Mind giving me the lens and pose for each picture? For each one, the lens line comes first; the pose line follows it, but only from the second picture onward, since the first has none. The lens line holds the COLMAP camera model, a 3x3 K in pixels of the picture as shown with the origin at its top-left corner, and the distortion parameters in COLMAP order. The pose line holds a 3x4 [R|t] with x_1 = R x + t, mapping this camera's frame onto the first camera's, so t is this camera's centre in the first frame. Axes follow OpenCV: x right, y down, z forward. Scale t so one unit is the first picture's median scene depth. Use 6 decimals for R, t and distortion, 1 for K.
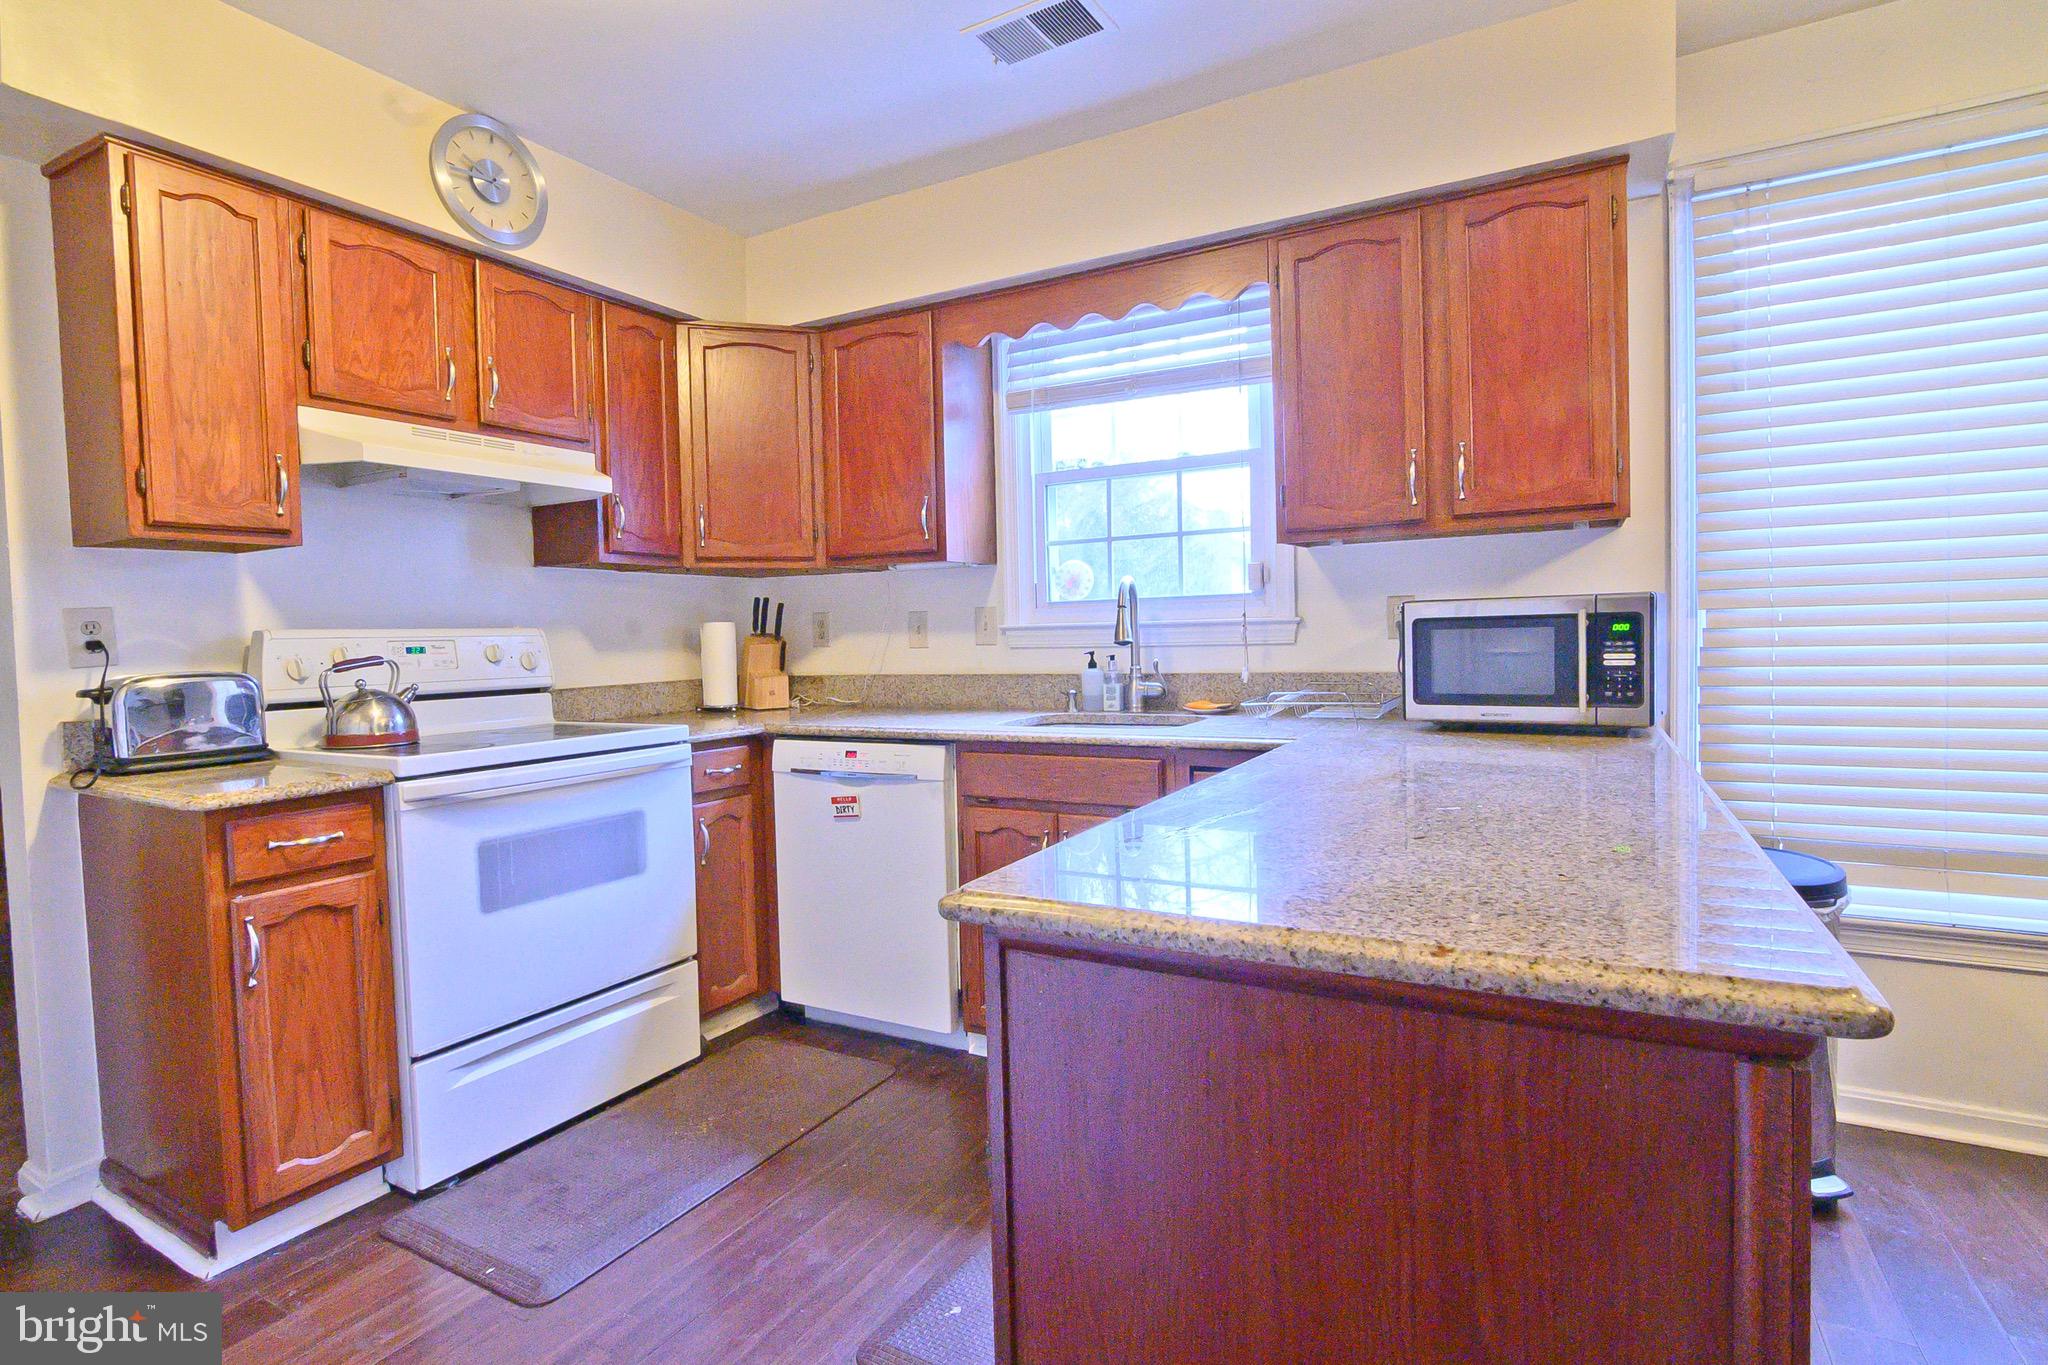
lens RADIAL K [[997.5, 0, 1011.4], [0, 997.5, 680.2], [0, 0, 1]] dist [-0.036168, 0.013378]
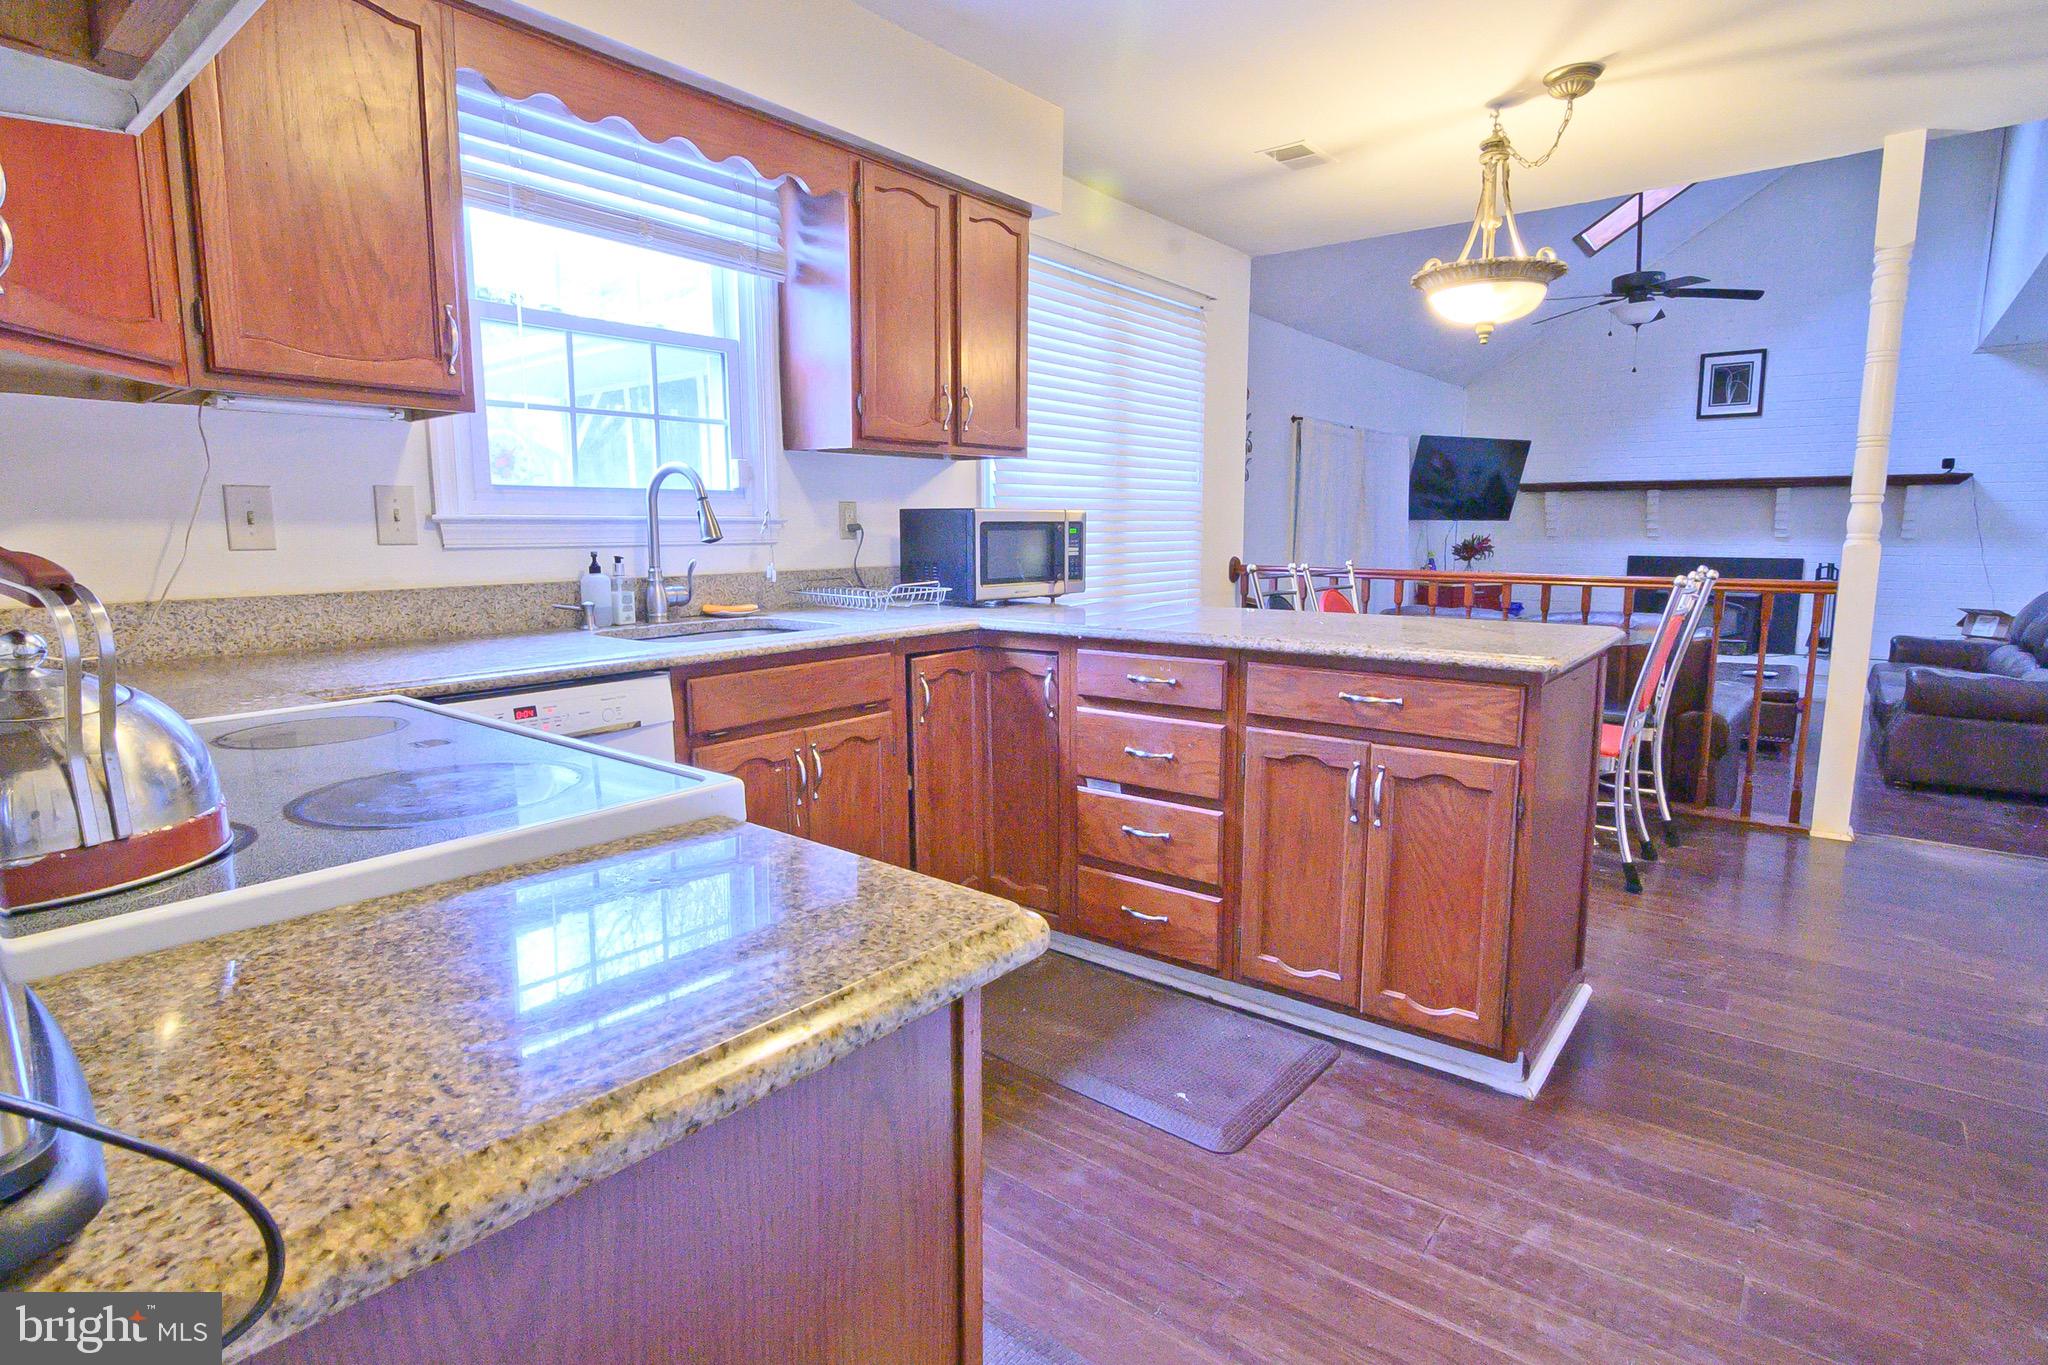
lens RADIAL K [[1023.0, 0, 1024.0], [0, 1023.0, 682.5], [0, 0, 1]] dist [-0.031246, 0.013787]
pose [[0.163771, -0.122509, 0.978862, -0.867272], [0.045051, 0.992152, 0.116635, -0.006274], [-0.985469, 0.024998, 0.168005, 0.682255]]
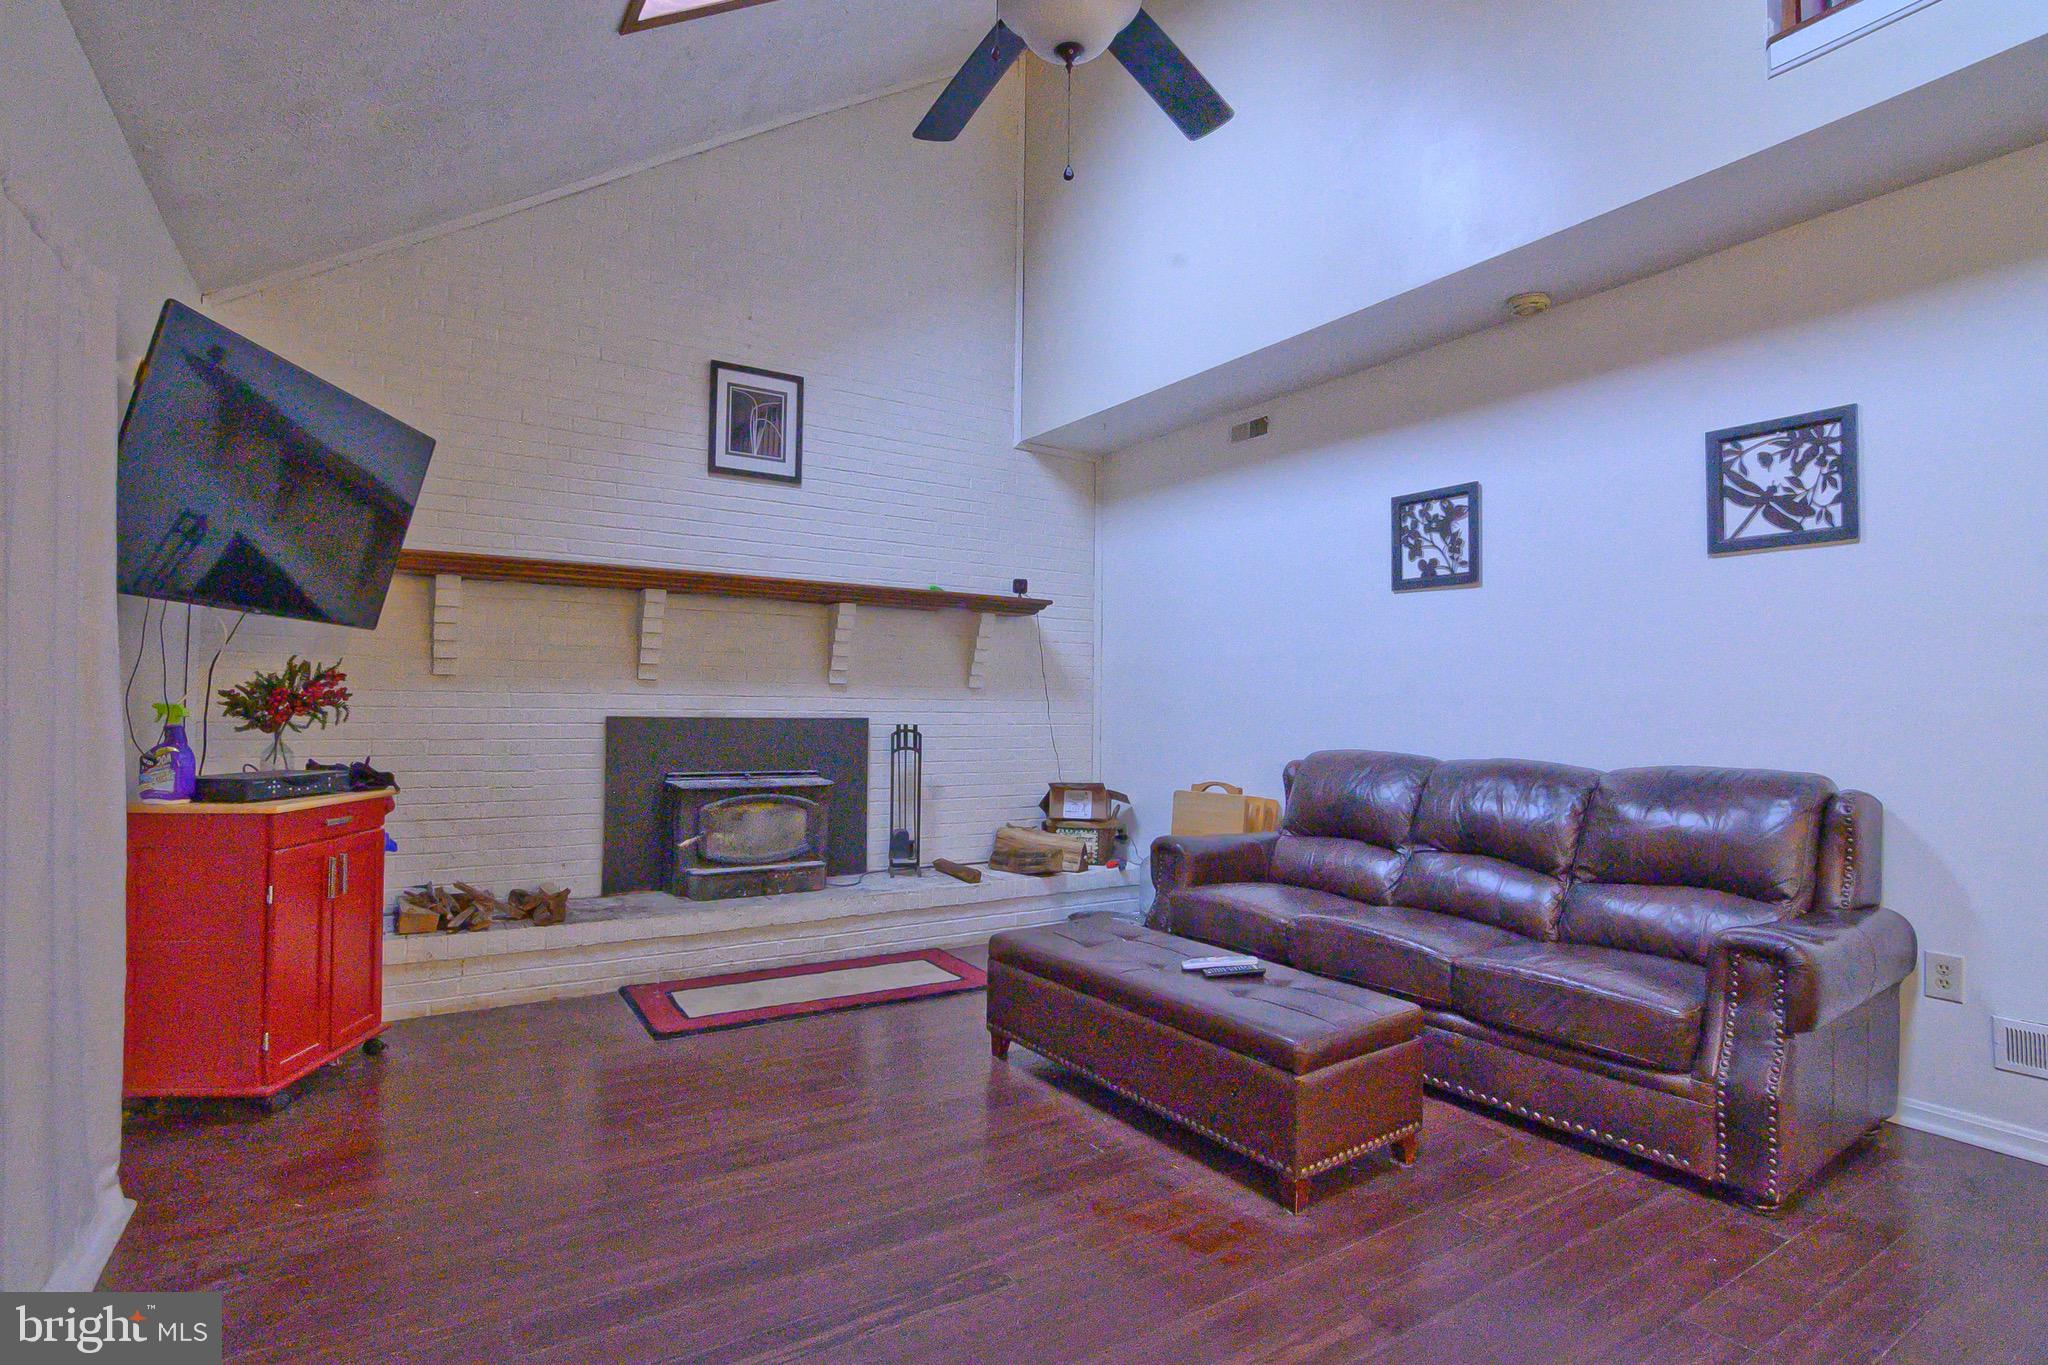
lens RADIAL K [[997.5, 0, 1011.4], [0, 997.5, 680.2], [0, 0, 1]] dist [-0.036168, 0.013378]
pose [[-0.881159, 0.033653, 0.471620, 1.841250], [0.036830, 0.999318, -0.002496, 0.032949], [-0.471383, 0.015170, -0.881798, 0.349901]]
